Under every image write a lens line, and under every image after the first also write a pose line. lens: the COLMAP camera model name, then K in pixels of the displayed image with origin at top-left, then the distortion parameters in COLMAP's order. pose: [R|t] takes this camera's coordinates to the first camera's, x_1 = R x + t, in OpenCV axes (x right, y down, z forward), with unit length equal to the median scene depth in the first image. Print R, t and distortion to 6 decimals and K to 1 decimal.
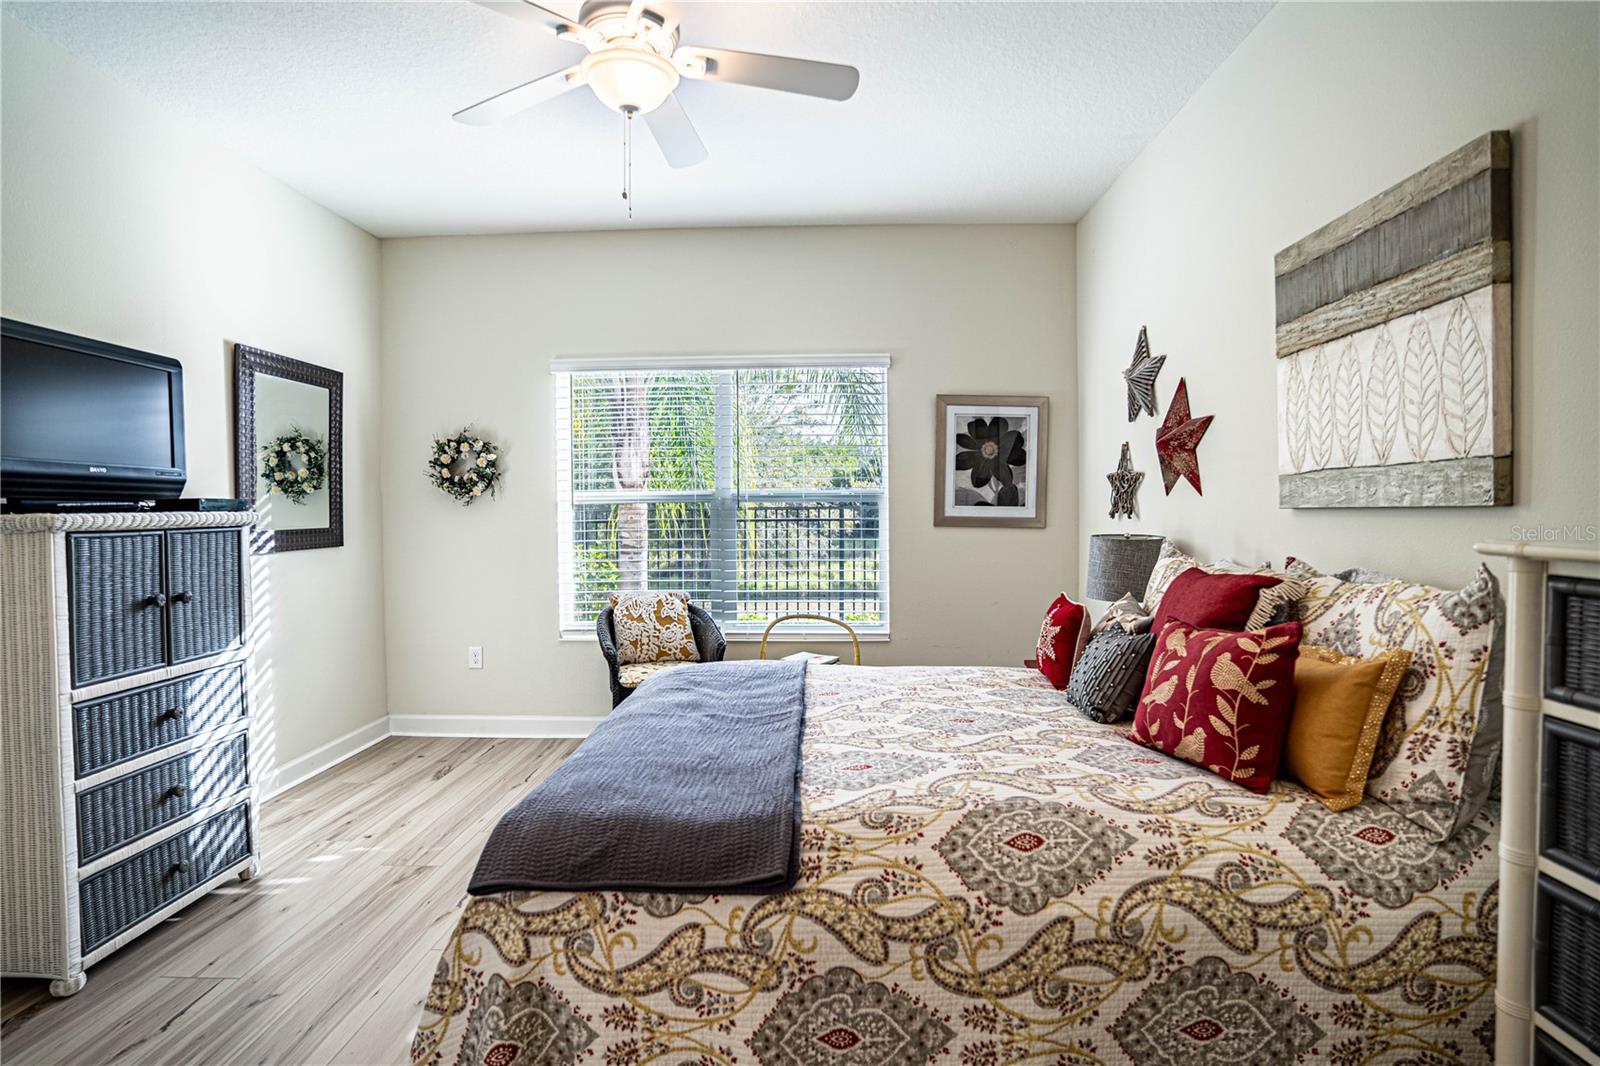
lens RADIAL K [[786.1, 0, 800.0], [0, 786.1, 533.0], [0, 0, 1]] dist [-0.082866, 0.037636]
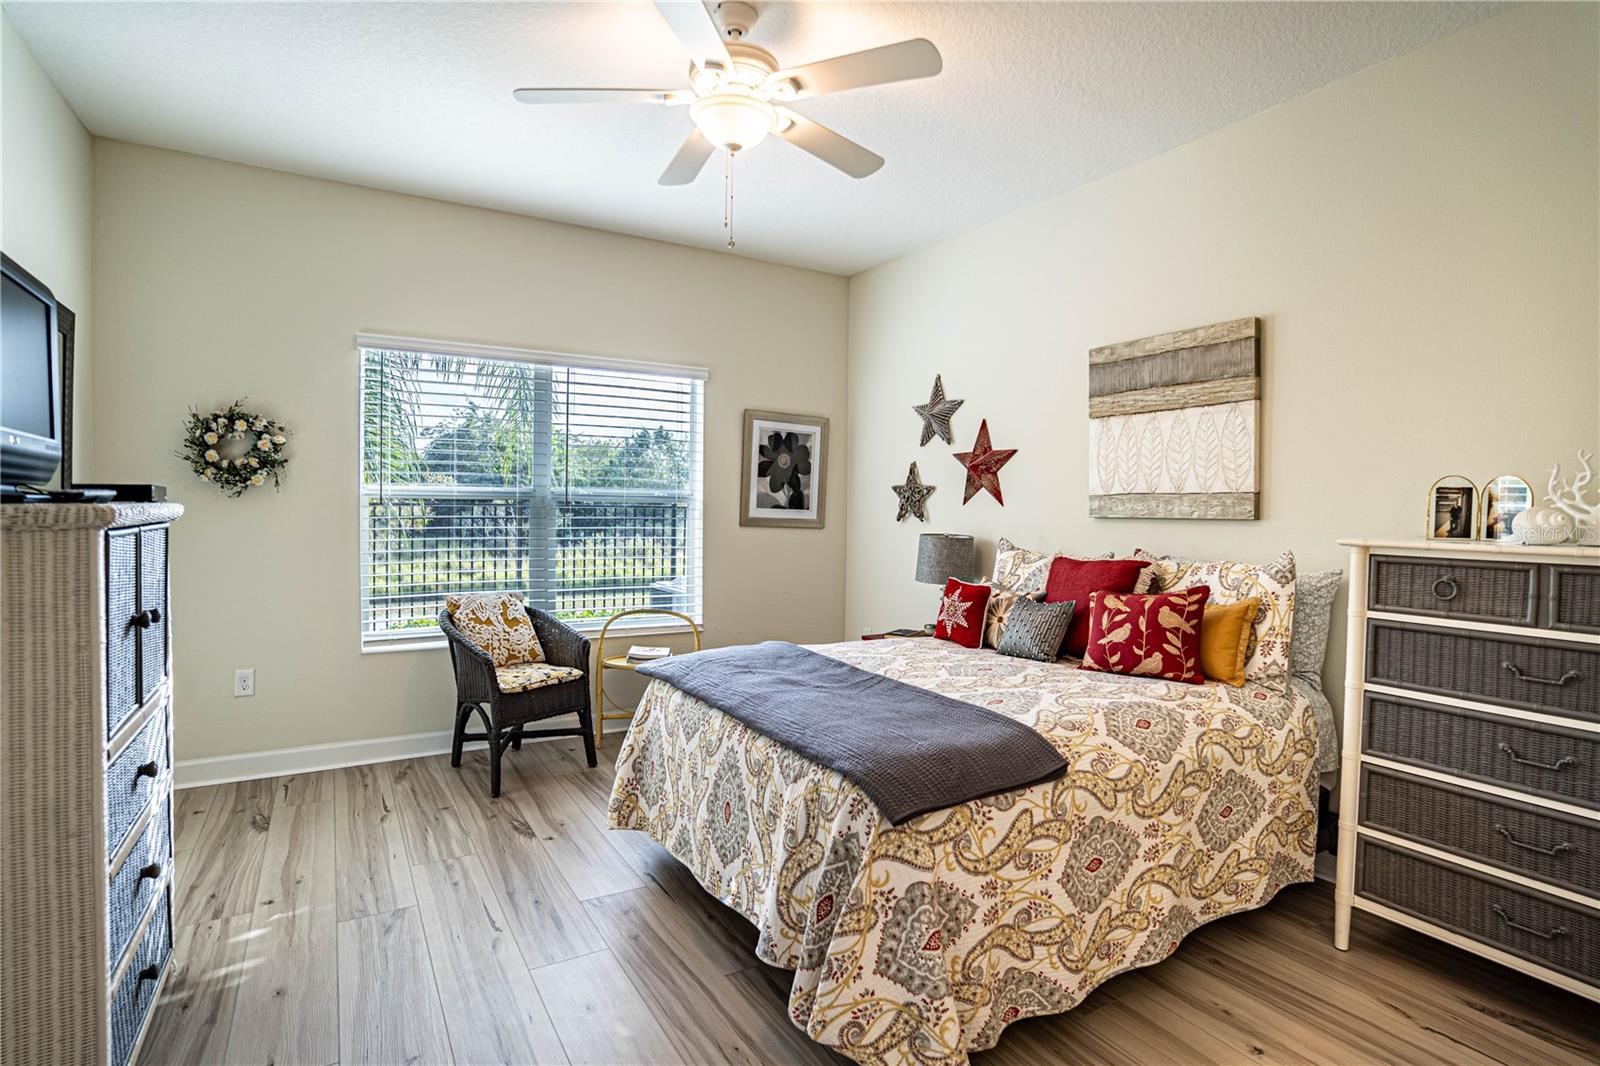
lens RADIAL K [[786.1, 0, 800.0], [0, 786.1, 533.0], [0, 0, 1]] dist [-0.082866, 0.037636]
pose [[0.840691, 0.001967, 0.541512, -0.937914], [-0.003510, 0.999992, 0.001817, -0.002540], [-0.541504, -0.003428, 0.840691, 0.020335]]
